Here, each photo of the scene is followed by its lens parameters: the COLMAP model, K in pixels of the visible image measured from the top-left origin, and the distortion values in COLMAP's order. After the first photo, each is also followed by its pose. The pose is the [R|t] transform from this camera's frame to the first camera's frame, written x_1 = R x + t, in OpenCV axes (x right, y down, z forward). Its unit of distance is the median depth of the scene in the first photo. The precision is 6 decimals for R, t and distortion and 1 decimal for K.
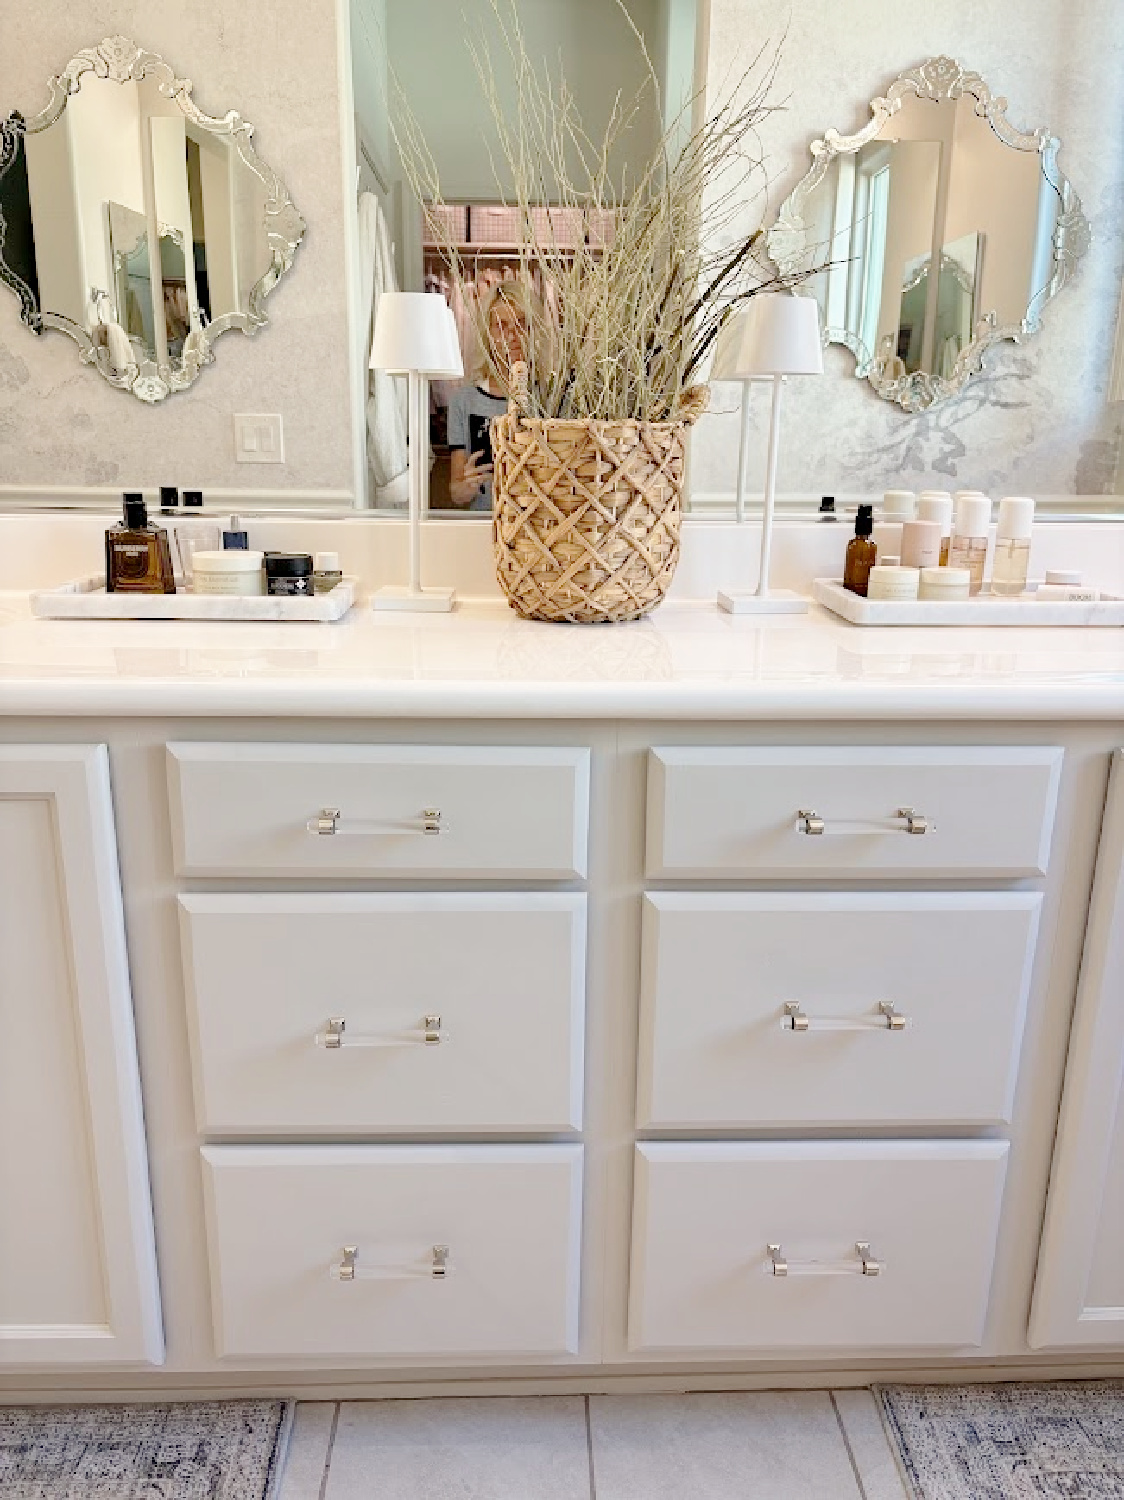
lens RADIAL K [[1131.7, 0, 559.6], [0, 1131.7, 764.1], [0, 0, 1]] dist [0.007147, -0.012514]
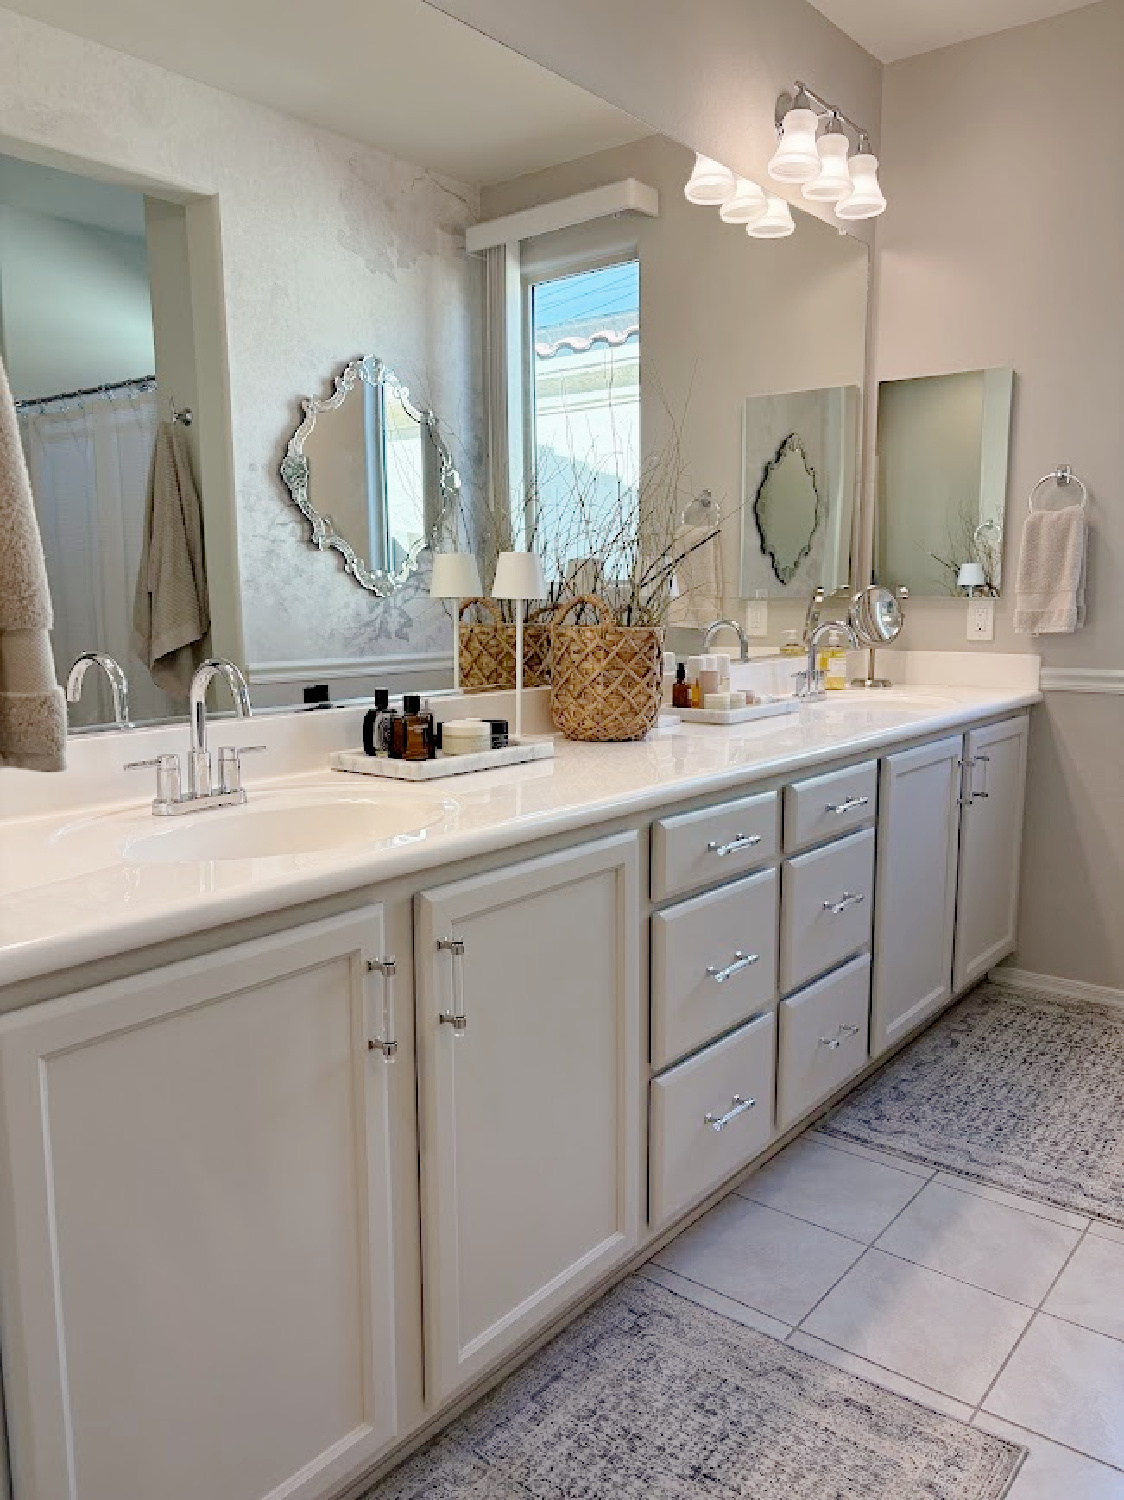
lens RADIAL K [[1131.7, 0, 561.1], [0, 1131.7, 741.6], [0, 0, 1]] dist [0.007147, -0.012514]
pose [[0.657944, -0.114302, 0.744342, -0.574470], [0.223089, 0.973631, -0.047682, -0.028763], [-0.719264, 0.197426, 0.666094, -0.023865]]
